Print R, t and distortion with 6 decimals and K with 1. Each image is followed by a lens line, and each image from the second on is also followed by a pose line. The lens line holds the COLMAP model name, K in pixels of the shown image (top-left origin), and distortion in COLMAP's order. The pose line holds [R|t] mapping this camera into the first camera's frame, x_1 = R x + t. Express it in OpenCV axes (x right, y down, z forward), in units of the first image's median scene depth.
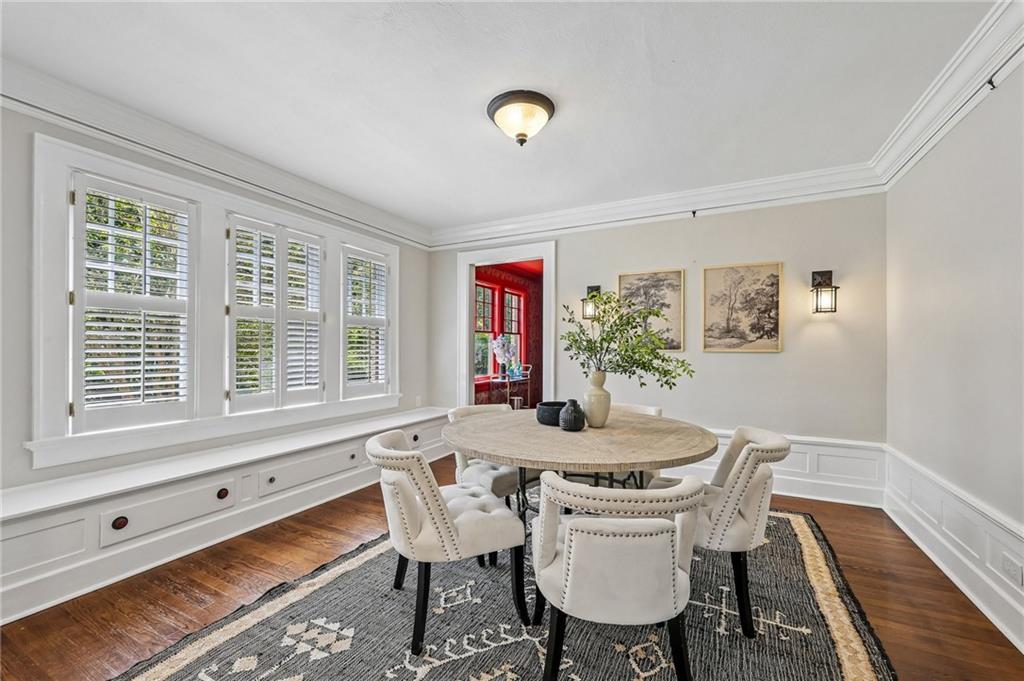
lens RADIAL K [[418.0, 0, 513.7], [0, 418.0, 344.0], [0, 0, 1]] dist [-0.000355, -0.000007]
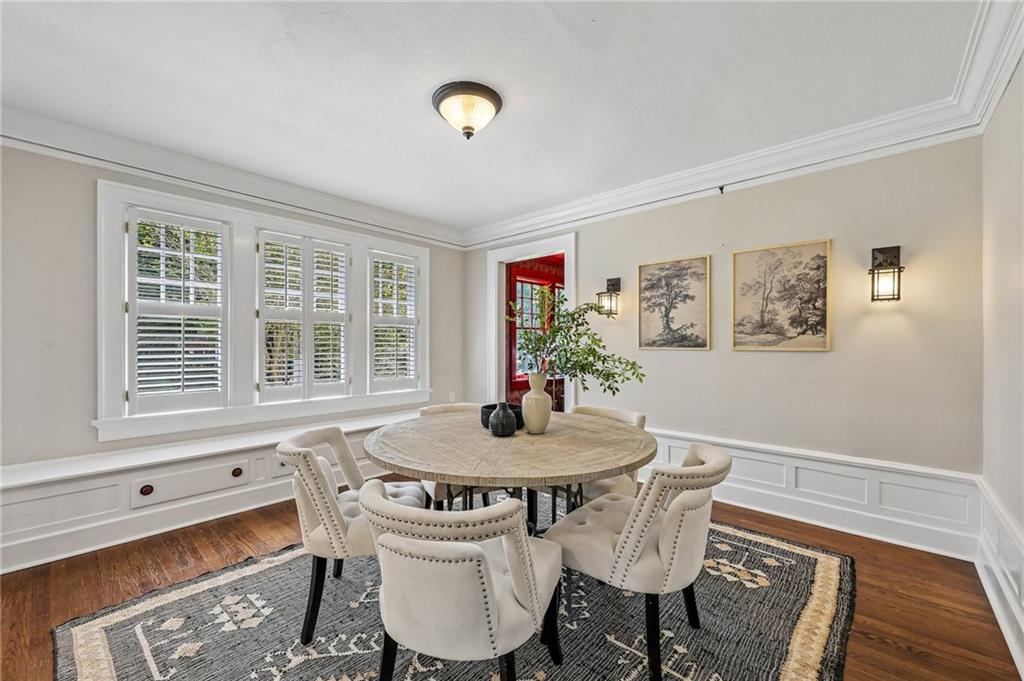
lens RADIAL K [[413.7, 0, 512.0], [0, 413.7, 340.5], [0, 0, 1]] dist [0.000196, 0.000066]
pose [[0.964726, -0.003668, -0.263230, 0.282518], [0.004607, 0.999985, 0.002951, -0.006884], [0.263216, -0.004060, 0.964729, 0.075569]]
